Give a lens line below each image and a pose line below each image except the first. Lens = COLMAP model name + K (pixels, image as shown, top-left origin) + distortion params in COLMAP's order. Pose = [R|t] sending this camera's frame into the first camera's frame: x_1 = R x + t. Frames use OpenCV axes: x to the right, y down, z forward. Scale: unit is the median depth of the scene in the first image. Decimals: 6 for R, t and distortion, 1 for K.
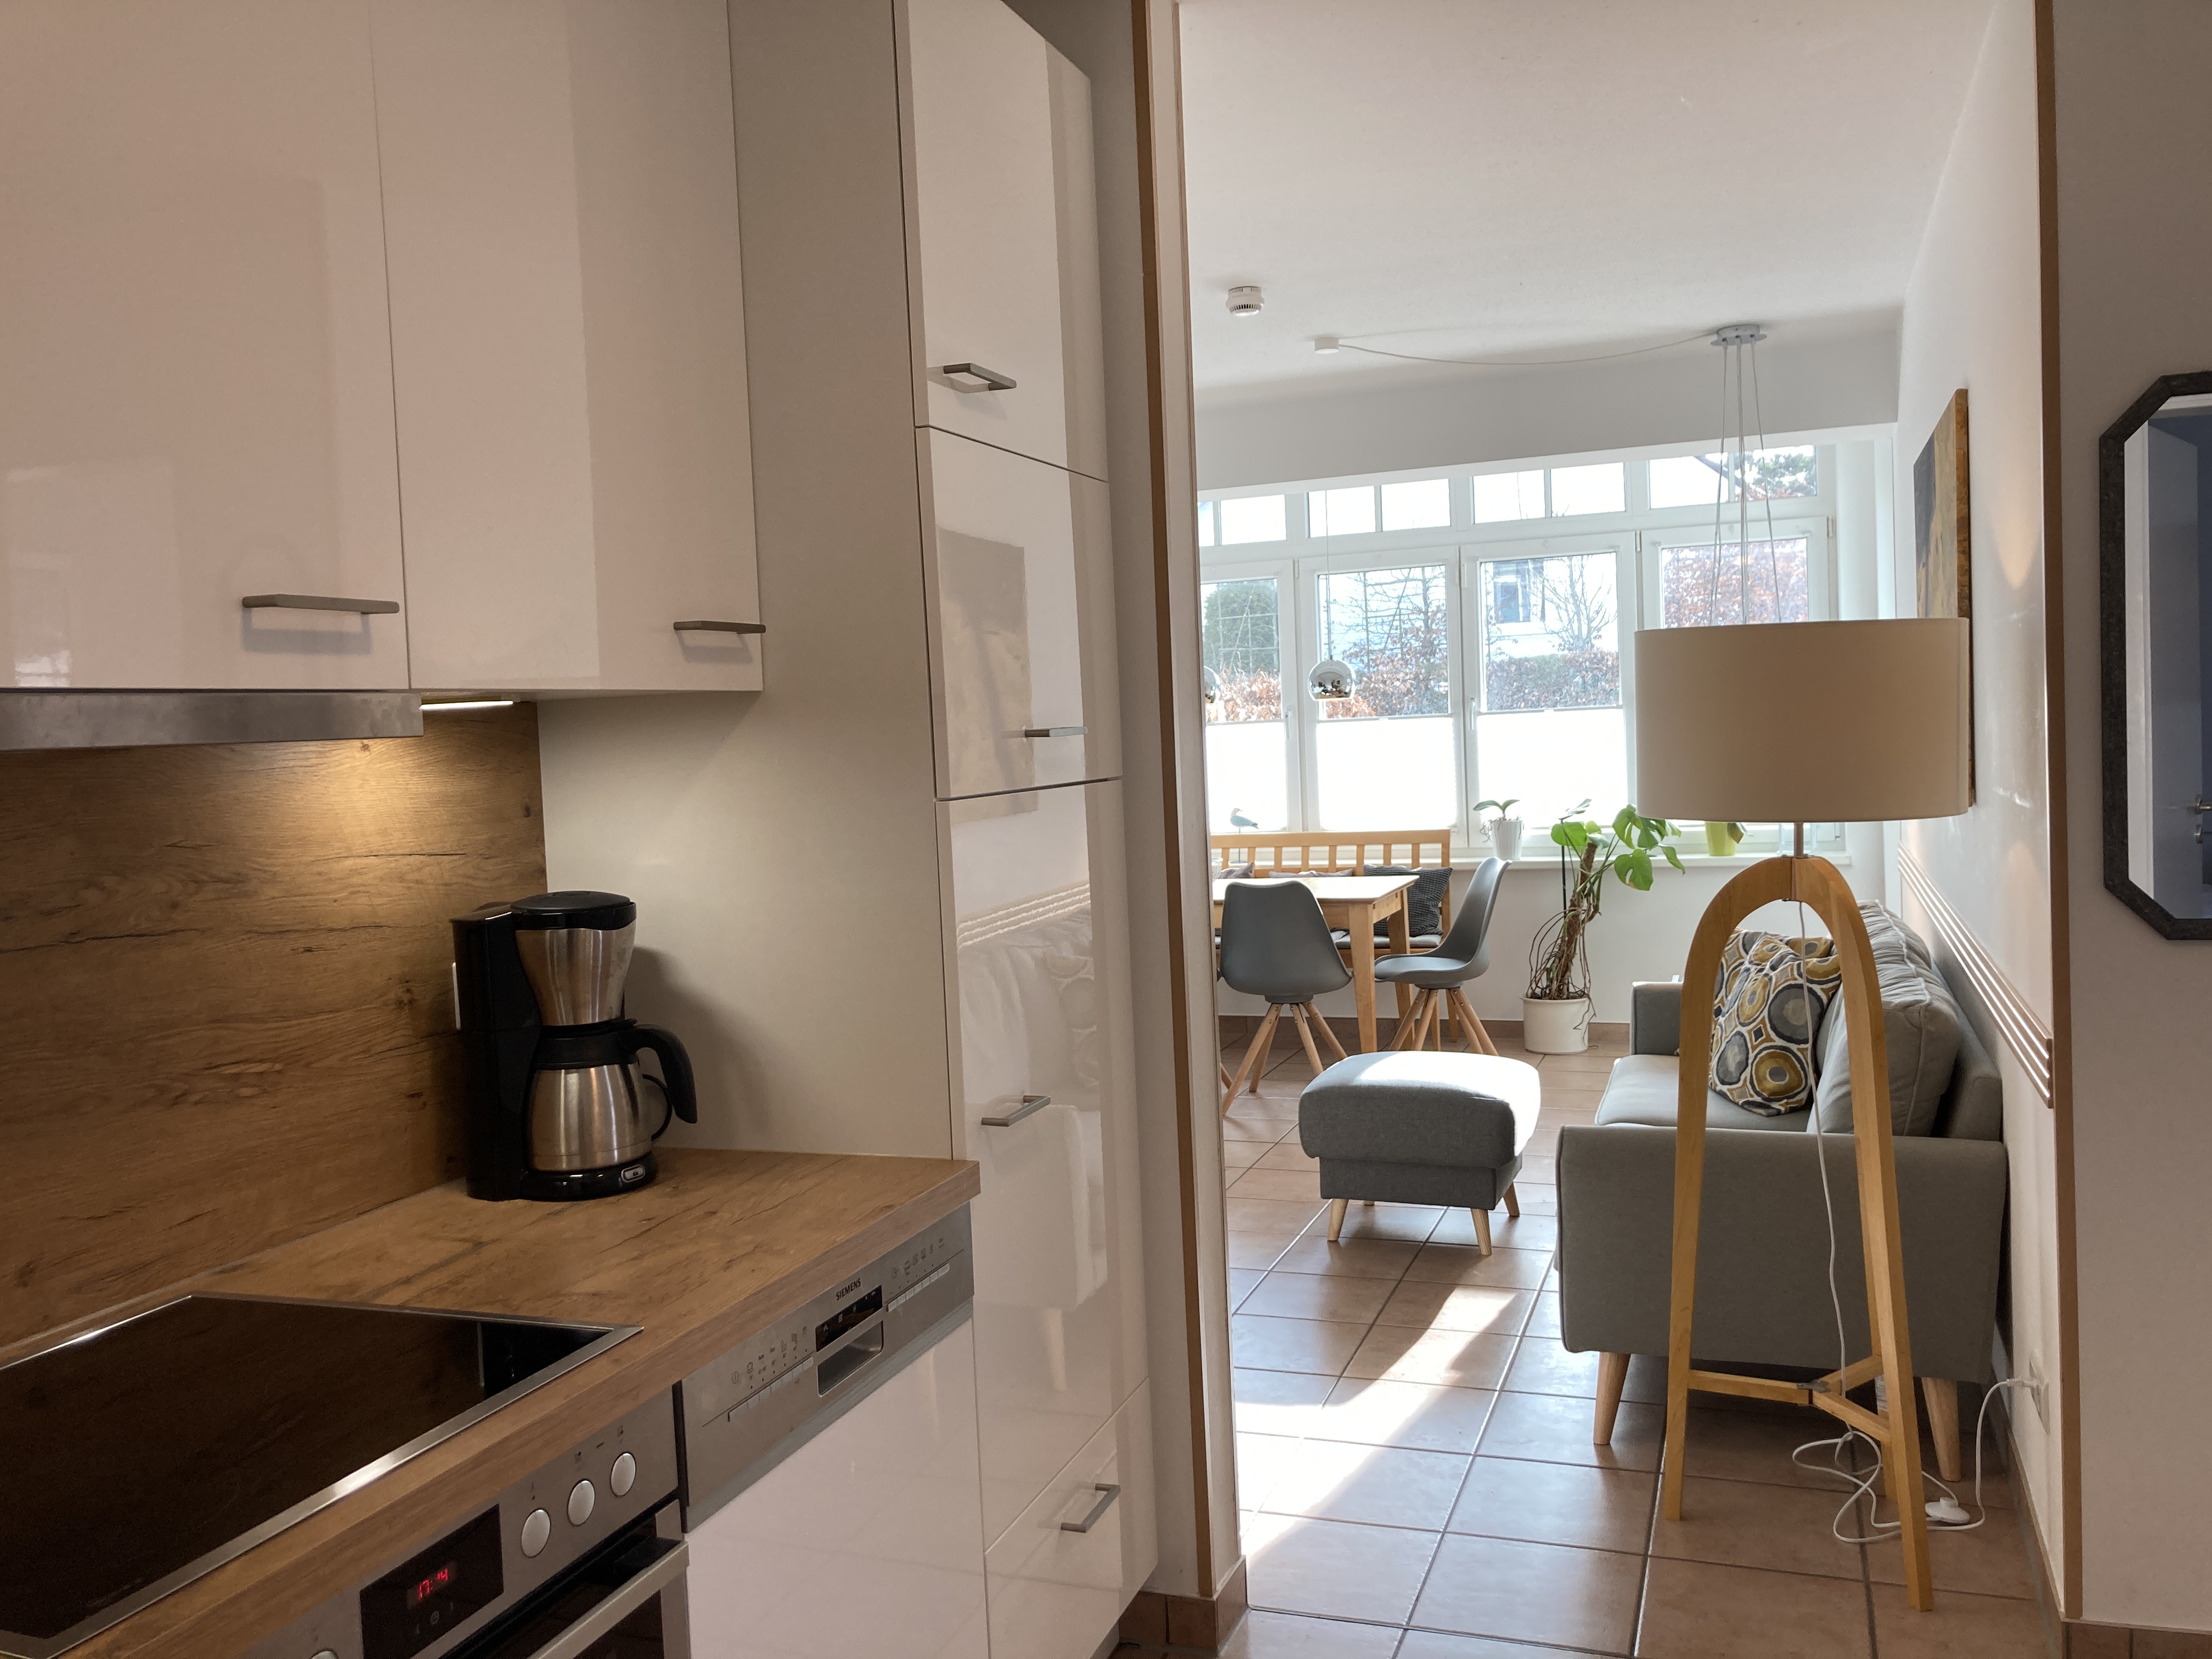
lens RADIAL K [[1813.7, 0, 1106.0], [0, 1813.7, 829.5], [0, 0, 1]] dist [0.005911, 0.001935]
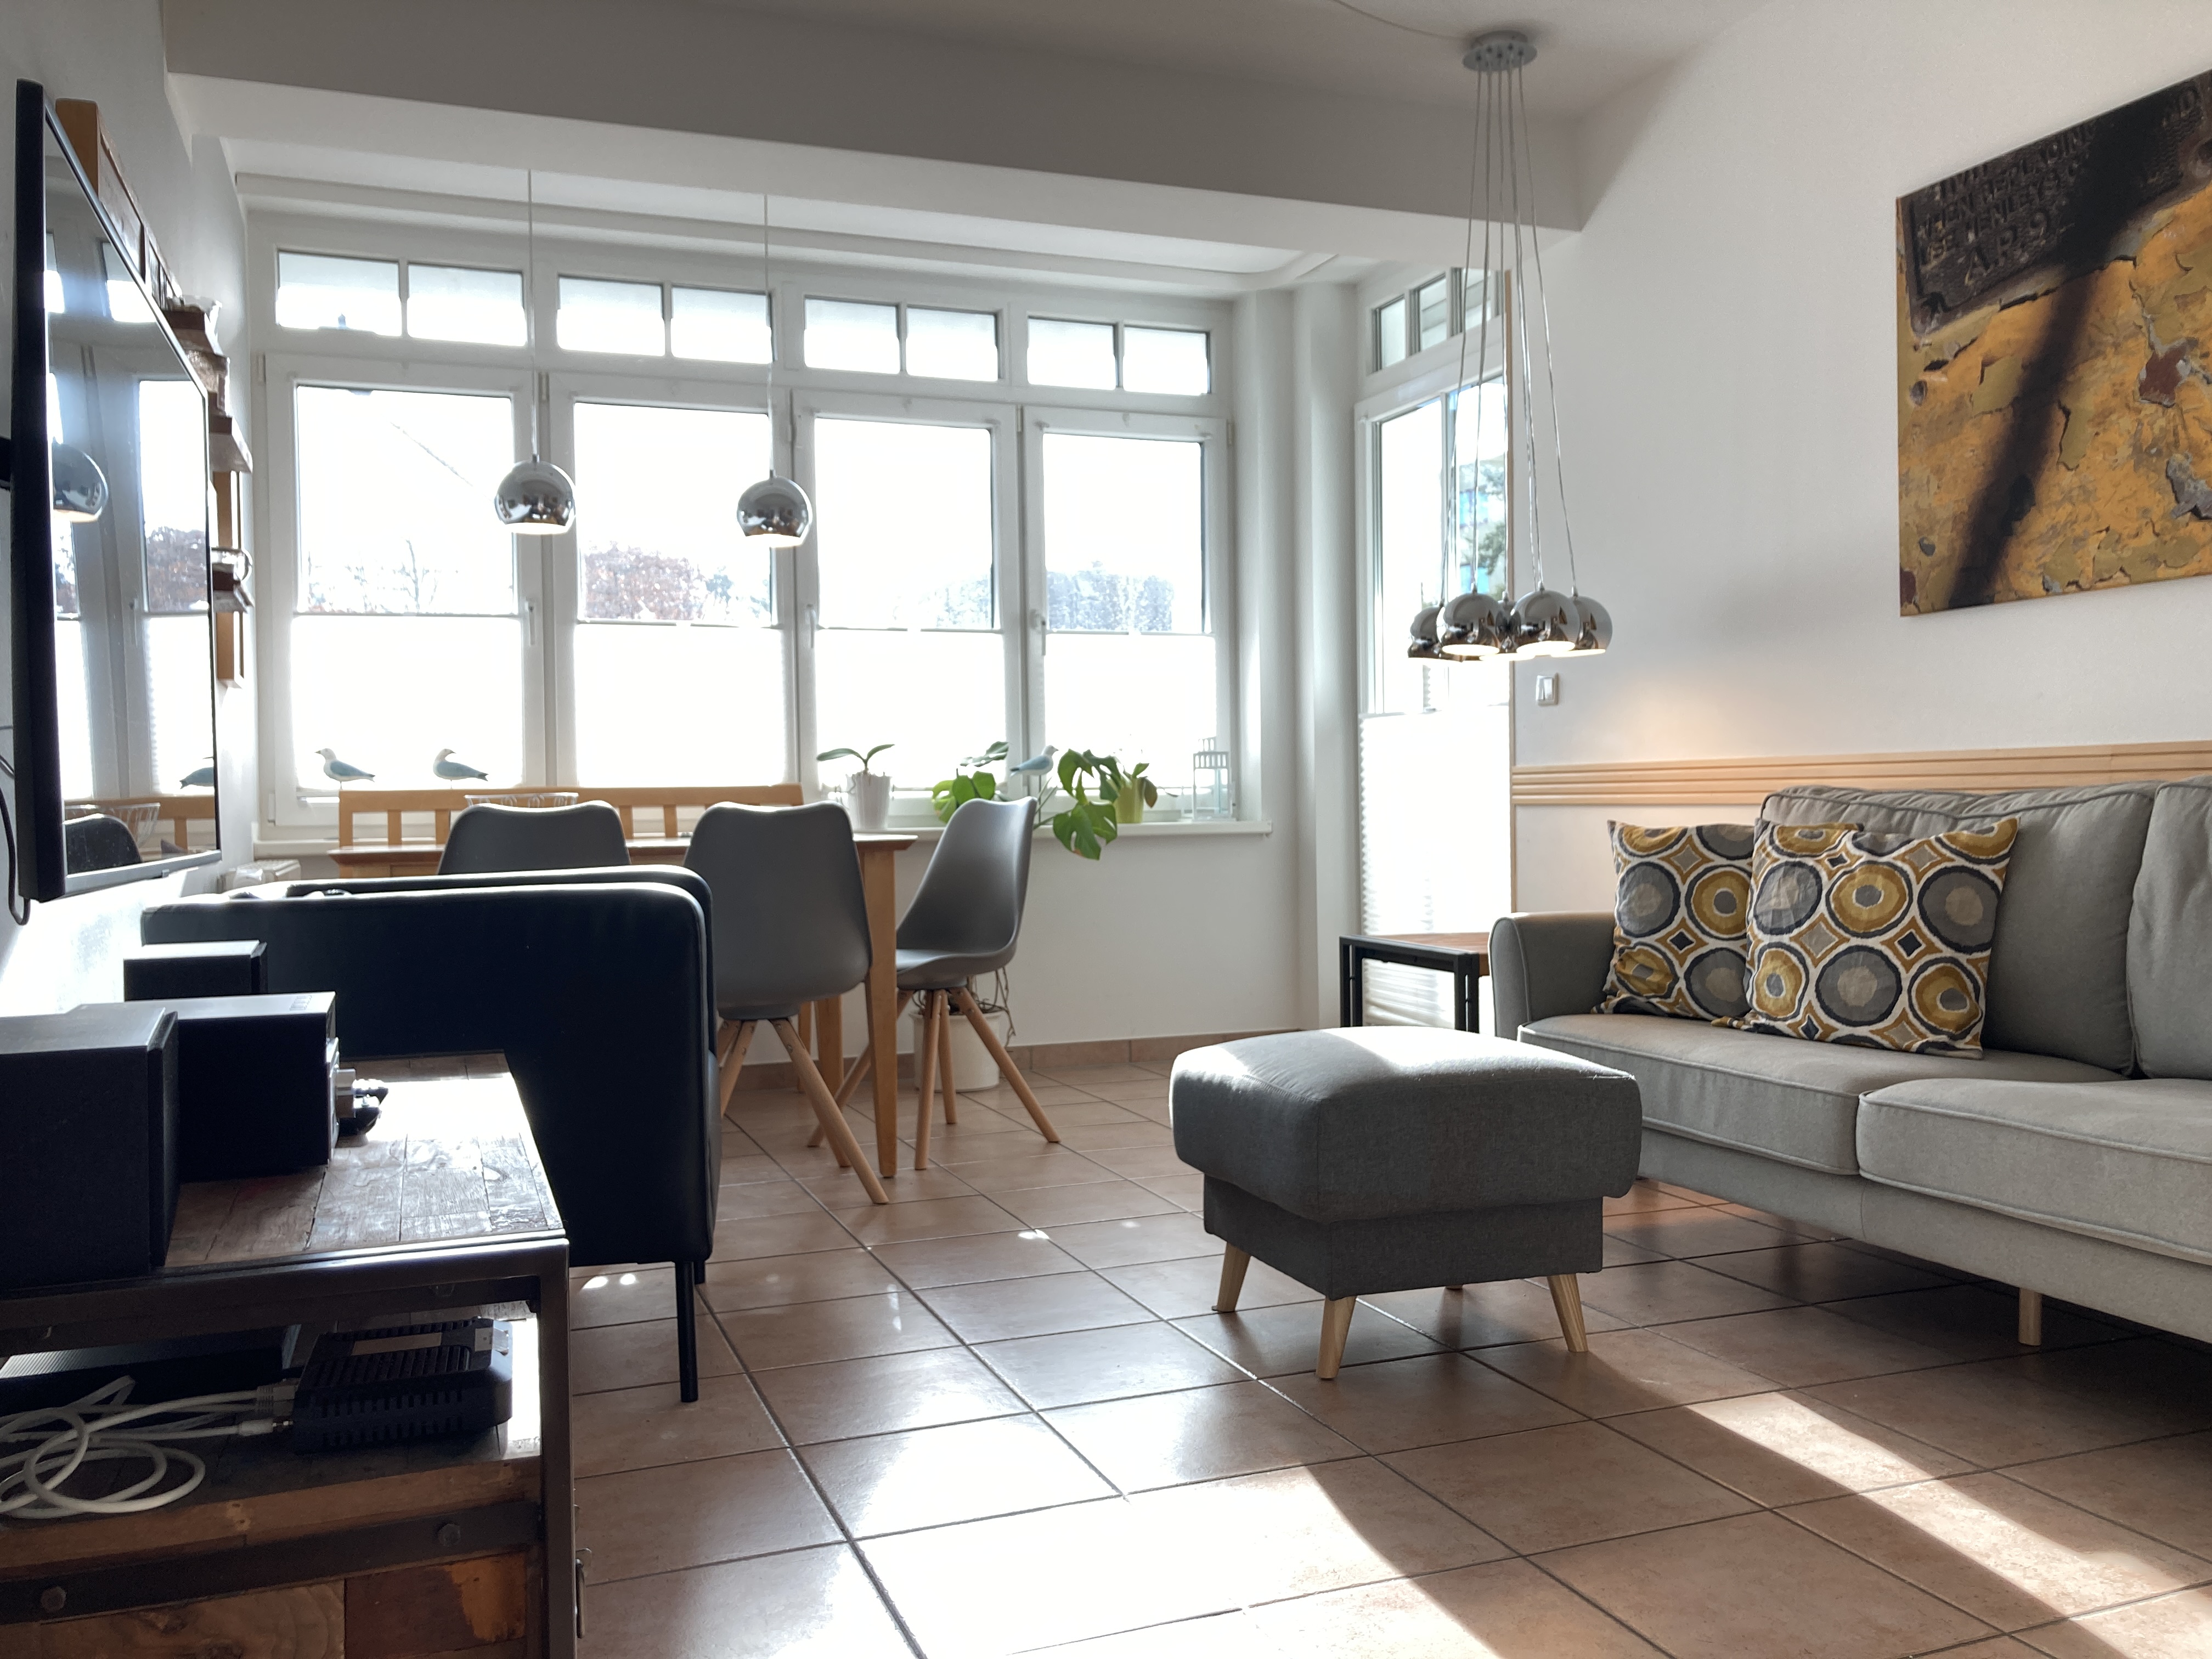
lens RADIAL K [[1807.9, 0, 1129.7], [0, 1807.9, 837.9], [0, 0, 1]] dist [0.012391, 0.007546]
pose [[0.742916, 0.022439, 0.669008, -0.202356], [0.020774, 0.998184, -0.056548, 0.070140], [-0.669062, 0.055909, 0.741101, 0.461365]]
